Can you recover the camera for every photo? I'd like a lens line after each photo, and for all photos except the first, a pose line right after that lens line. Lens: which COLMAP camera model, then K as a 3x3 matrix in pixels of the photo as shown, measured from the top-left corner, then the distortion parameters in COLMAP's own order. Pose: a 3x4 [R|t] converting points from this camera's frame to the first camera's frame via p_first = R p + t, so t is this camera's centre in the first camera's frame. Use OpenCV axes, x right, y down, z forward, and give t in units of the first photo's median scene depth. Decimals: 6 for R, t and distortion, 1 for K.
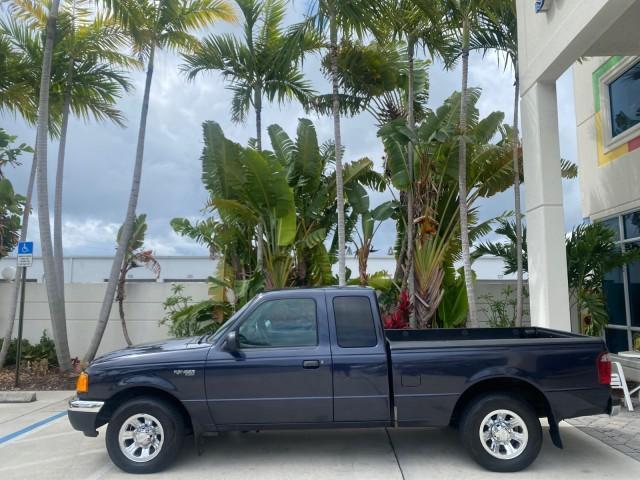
lens RADIAL K [[490.7, 0, 320.0], [0, 490.7, 240.0], [0, 0, 1]] dist [0.011050, 0.002911]
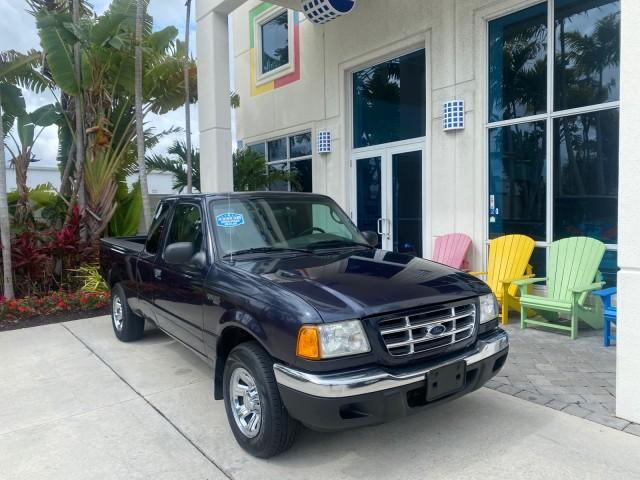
lens RADIAL K [[492.9, 0, 320.0], [0, 492.9, 240.0], [0, 0, 1]] dist [0.013494, 0.000671]
pose [[0.770368, -0.051958, 0.635479, -0.073202], [-0.057525, 0.986946, 0.150431, -0.000229], [-0.635000, -0.152443, 0.757322, -0.041004]]
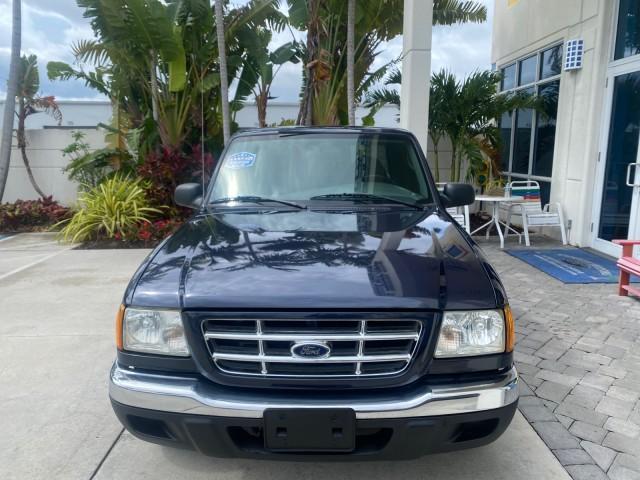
lens RADIAL K [[492.4, 0, 318.6], [0, 492.4, 241.5], [0, 0, 1]] dist [0.015839, -0.005659]
pose [[0.999284, -0.006680, 0.037235, 0.165632], [-0.004933, 0.952872, 0.303331, -0.002894], [-0.037506, -0.303298, 0.952157, -0.035524]]
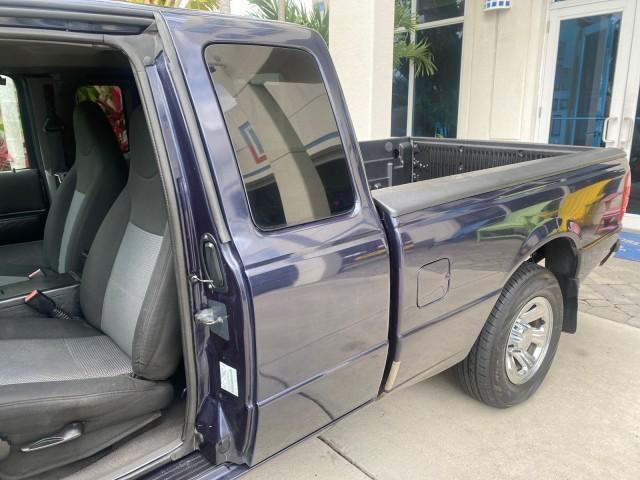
lens RADIAL K [[494.5, 0, 318.2], [0, 494.5, 234.1], [0, 0, 1]] dist [0.007111, -0.000299]
pose [[0.734020, -0.163862, 0.659063, -0.060144], [-0.078775, 0.943360, 0.322282, 0.059475], [-0.674544, -0.288479, 0.679537, 0.375017]]
